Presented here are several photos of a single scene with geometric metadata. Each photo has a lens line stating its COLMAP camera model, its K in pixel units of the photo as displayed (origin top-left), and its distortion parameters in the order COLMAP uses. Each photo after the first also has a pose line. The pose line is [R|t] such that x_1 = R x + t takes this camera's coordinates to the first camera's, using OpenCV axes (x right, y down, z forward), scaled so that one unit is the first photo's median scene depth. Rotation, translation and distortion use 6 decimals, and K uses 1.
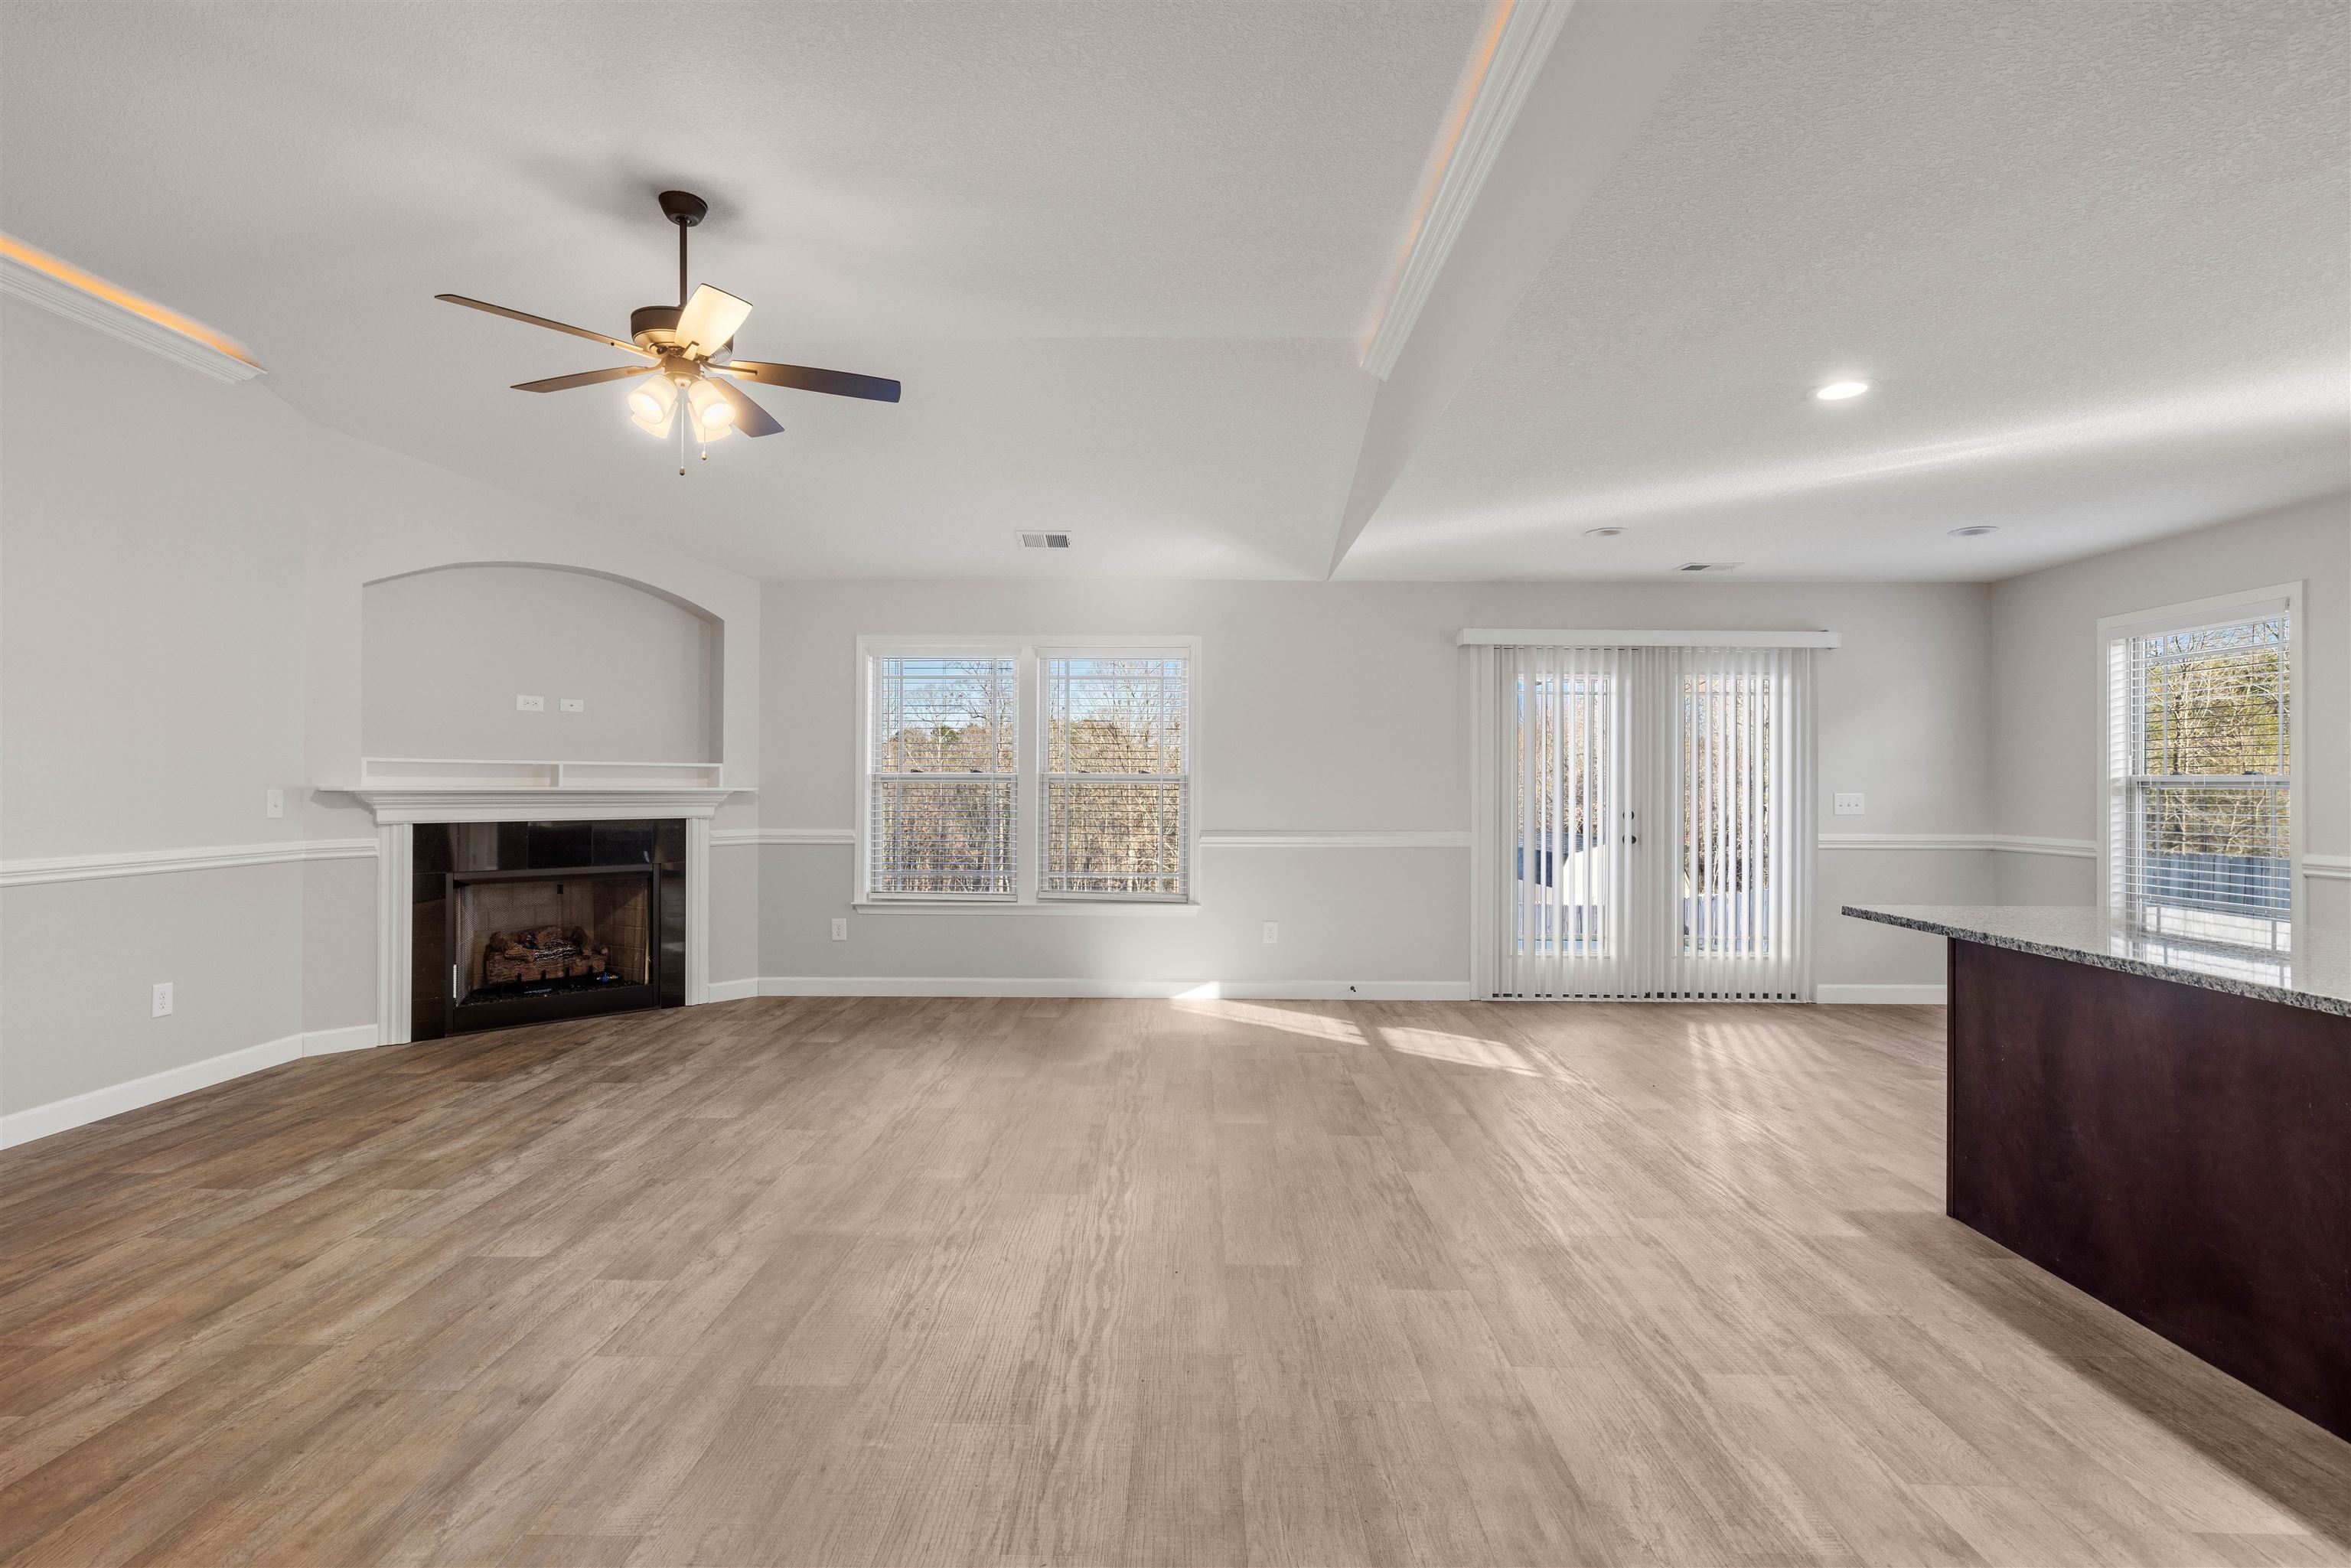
lens RADIAL K [[1072.4, 0, 1162.1], [0, 1072.4, 782.1], [0, 0, 1]] dist [-0.004799, 0.002771]
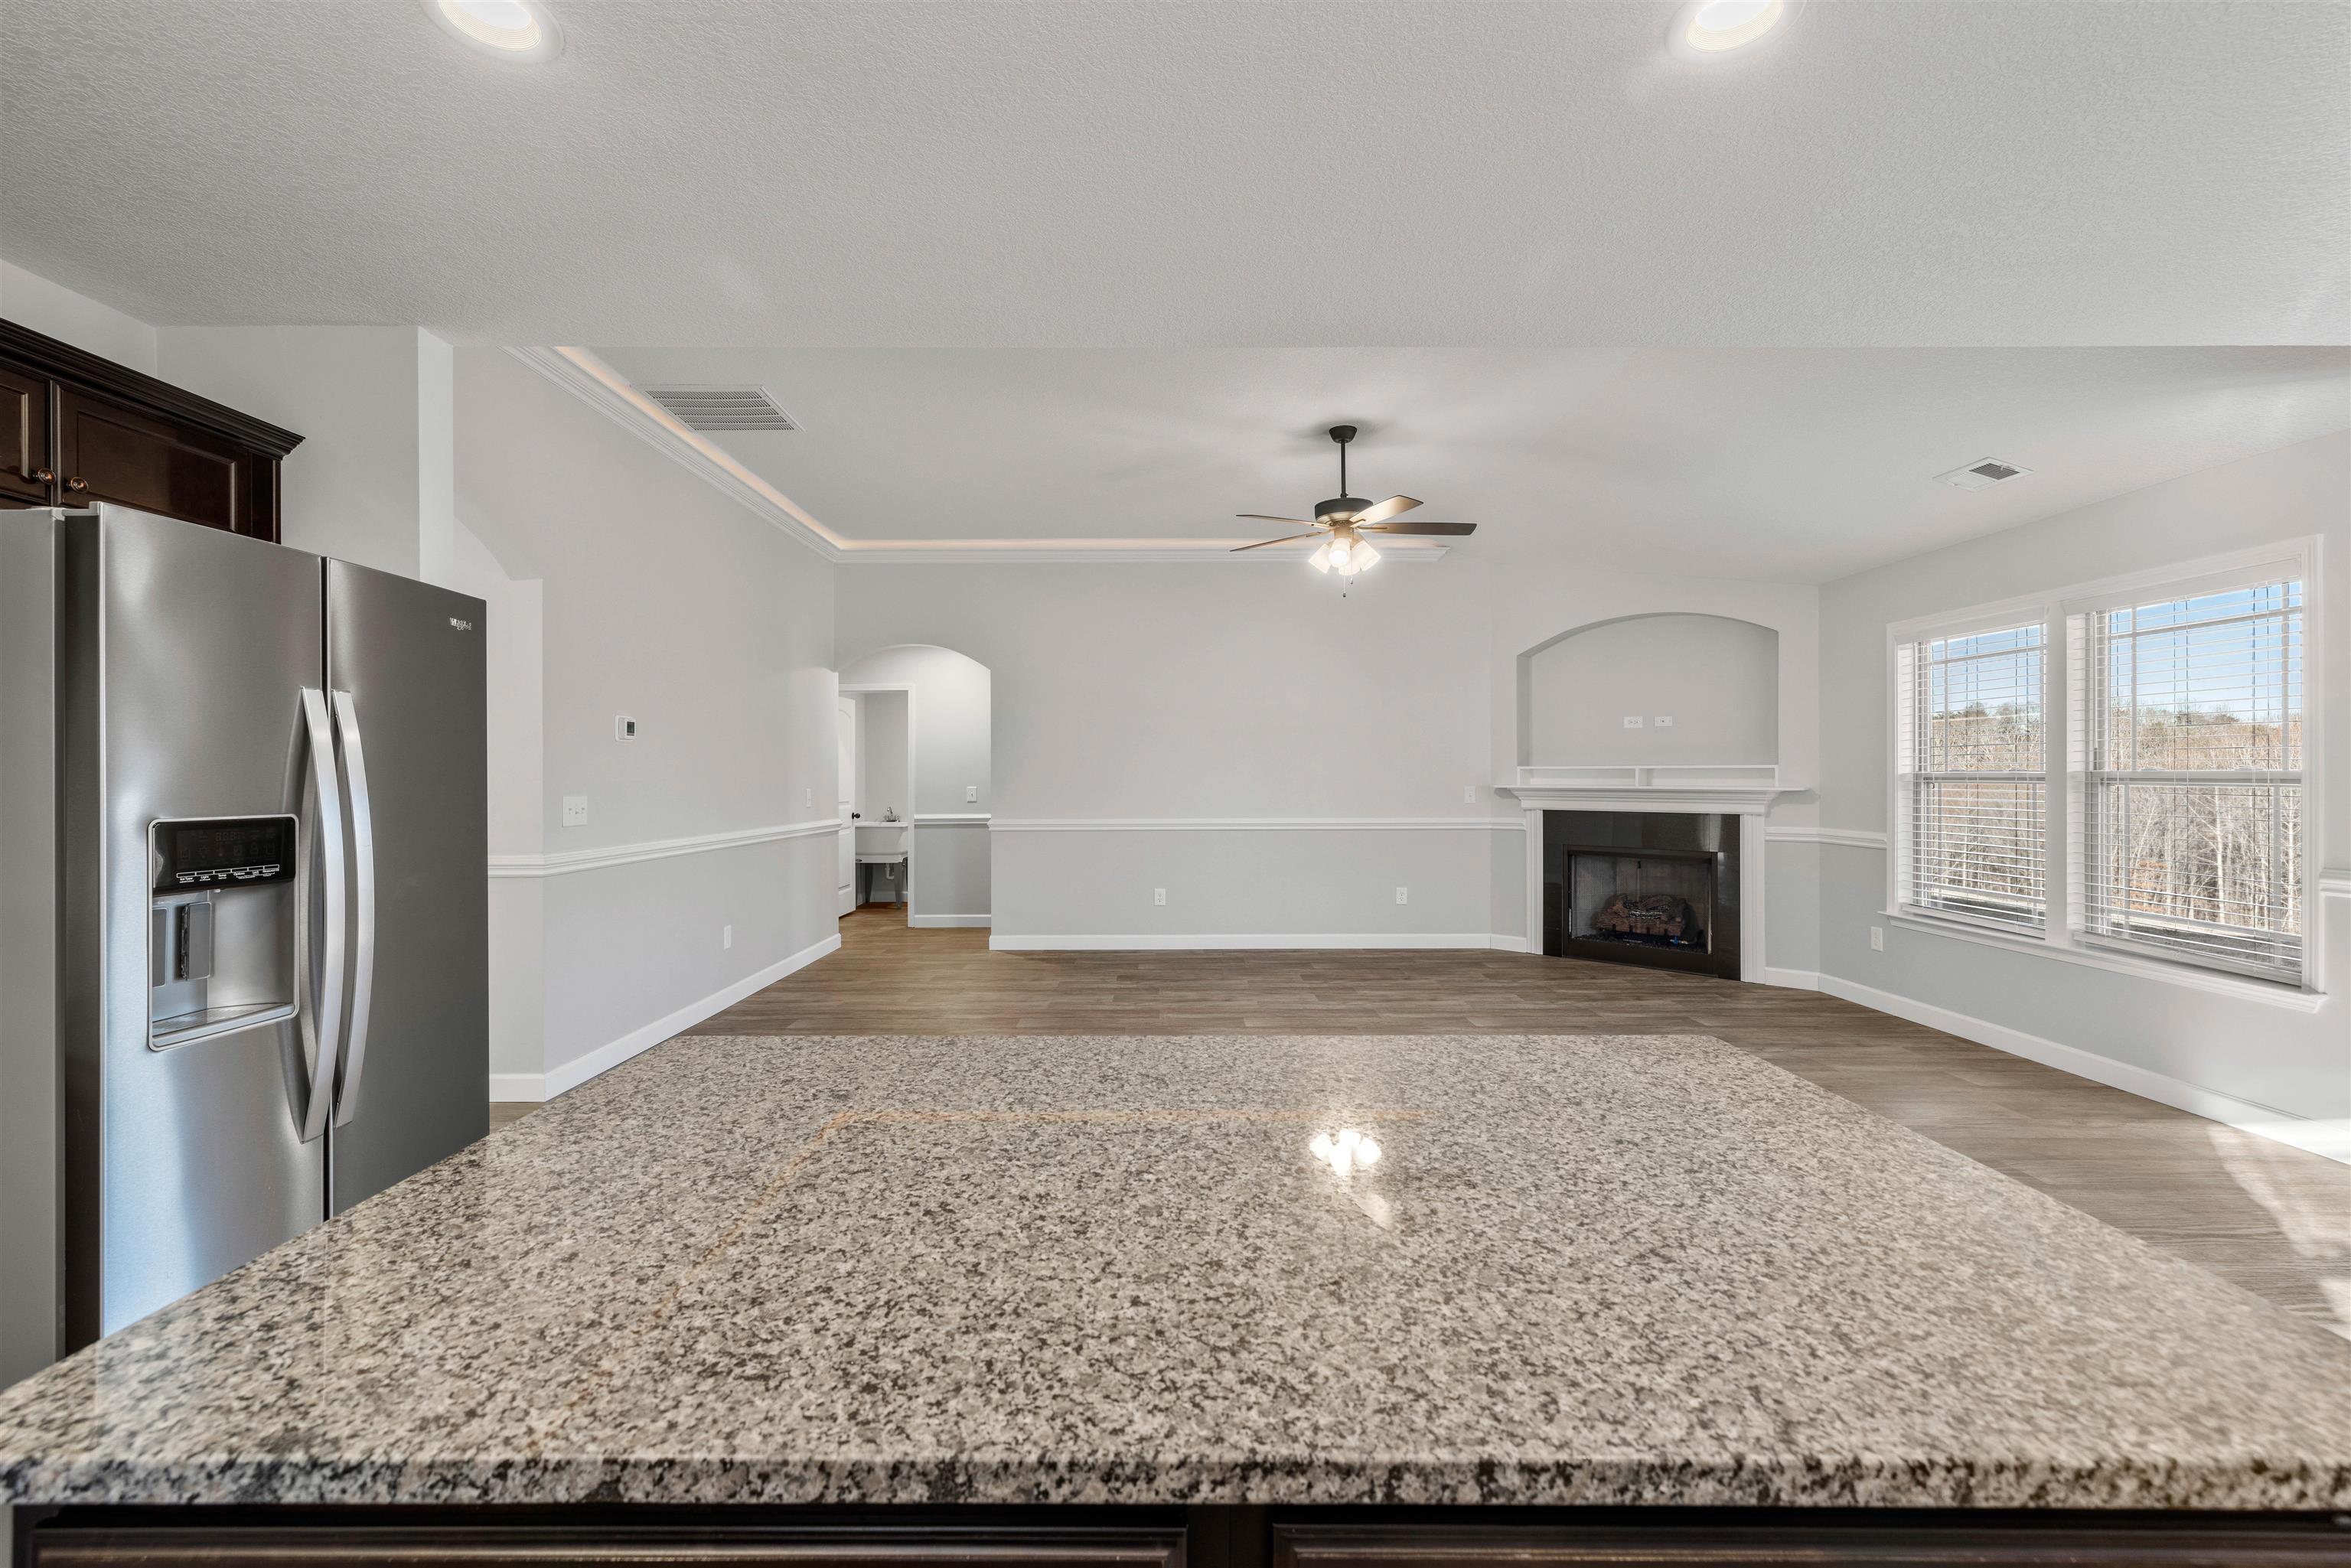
lens RADIAL K [[998.0, 0, 1181.9], [0, 998.0, 781.8], [0, 0, 1]] dist [0.002630, -0.000164]
pose [[0.038662, 0.002677, -0.999249, 0.692303], [0.003423, 0.999990, 0.002811, -0.006248], [0.999247, -0.003529, 0.038652, 0.449685]]
